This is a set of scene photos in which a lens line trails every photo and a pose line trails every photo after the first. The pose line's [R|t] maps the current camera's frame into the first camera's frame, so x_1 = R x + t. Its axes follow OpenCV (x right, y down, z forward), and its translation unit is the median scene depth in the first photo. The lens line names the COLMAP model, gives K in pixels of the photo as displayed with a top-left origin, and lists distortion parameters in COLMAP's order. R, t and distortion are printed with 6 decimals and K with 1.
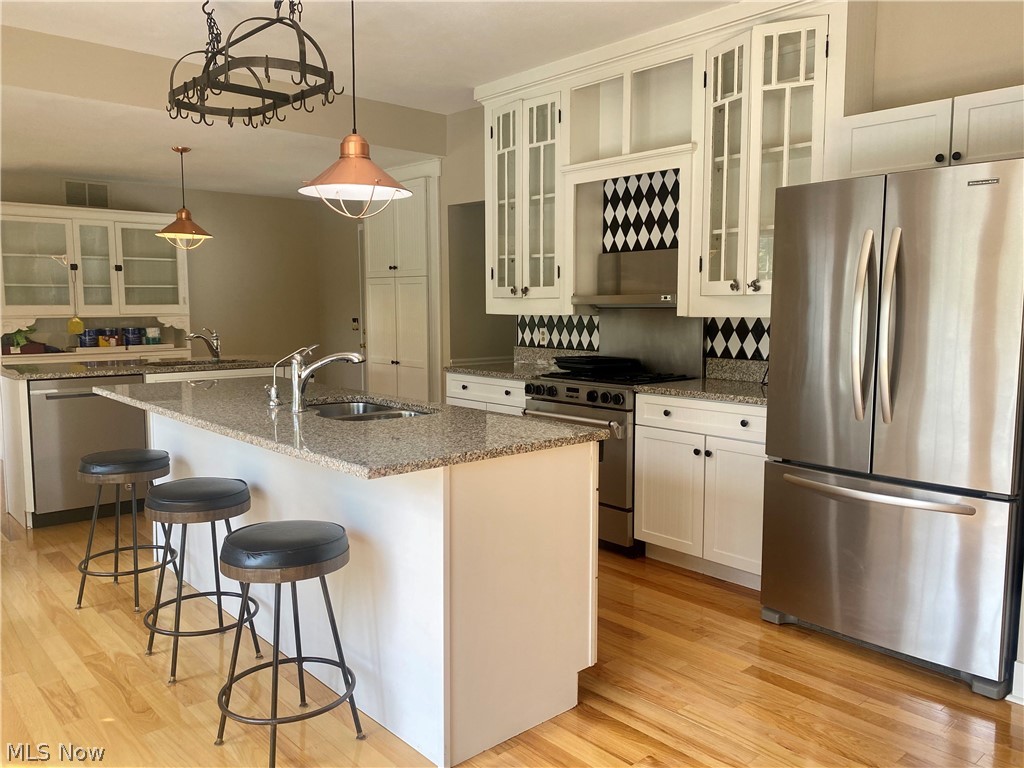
lens RADIAL K [[773.4, 0, 512.0], [0, 773.4, 384.0], [0, 0, 1]] dist [0.084235, -0.095665]
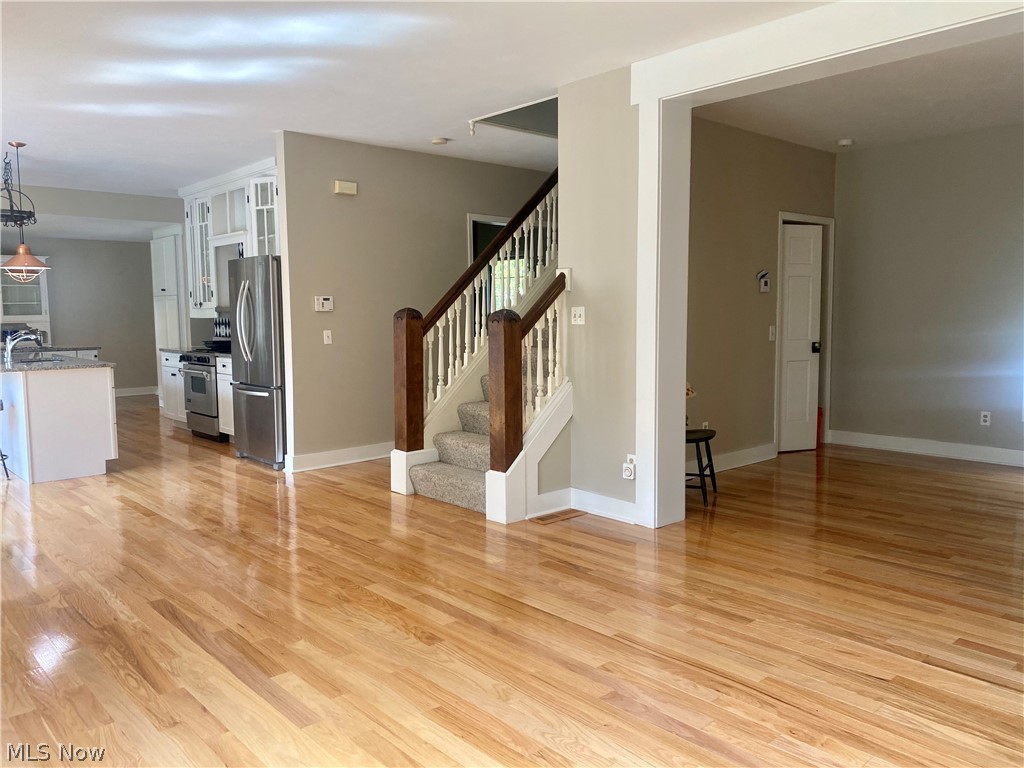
lens RADIAL K [[822.1, 0, 512.0], [0, 822.1, 384.0], [0, 0, 1]] dist [-0.007448, 0.077461]
pose [[0.999587, -0.013250, -0.025486, 0.929539], [0.013023, 0.999874, -0.009043, 0.104901], [0.025602, 0.008708, 0.999634, -1.030686]]
